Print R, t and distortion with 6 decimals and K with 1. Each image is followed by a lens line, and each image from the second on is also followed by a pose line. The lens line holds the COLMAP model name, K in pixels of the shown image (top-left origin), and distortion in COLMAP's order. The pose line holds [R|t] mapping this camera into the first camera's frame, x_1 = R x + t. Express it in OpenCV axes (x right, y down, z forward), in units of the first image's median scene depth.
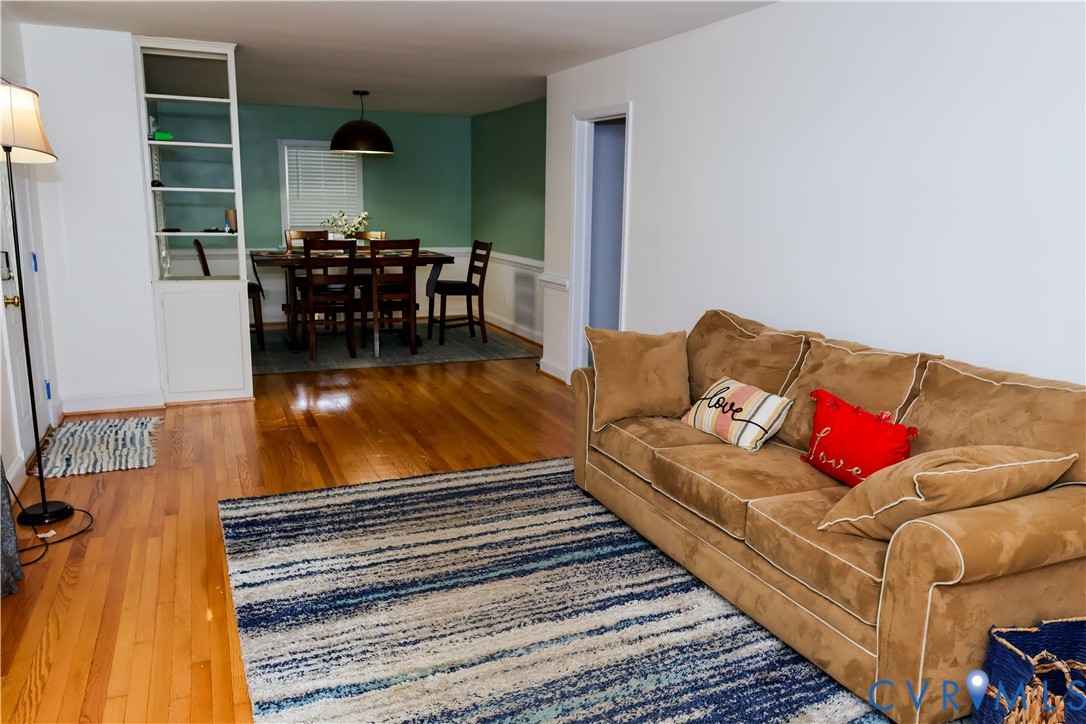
lens RADIAL K [[812.4, 0, 537.1], [0, 812.4, 362.7], [0, 0, 1]] dist [0.013384, -0.030486]
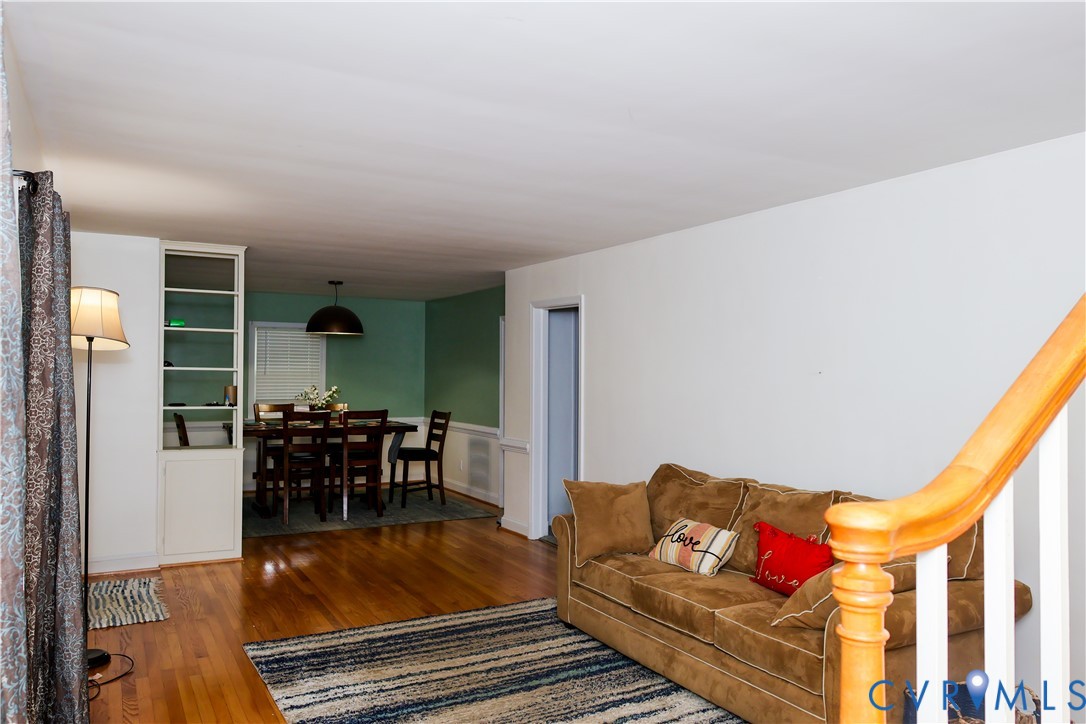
lens RADIAL K [[812.4, 0, 537.1], [0, 812.4, 362.7], [0, 0, 1]] dist [0.013384, -0.030486]
pose [[0.995202, -0.007368, 0.097566, -0.103224], [0.027369, 0.978316, -0.205300, 0.034834], [-0.093937, 0.206986, 0.973824, -0.216206]]
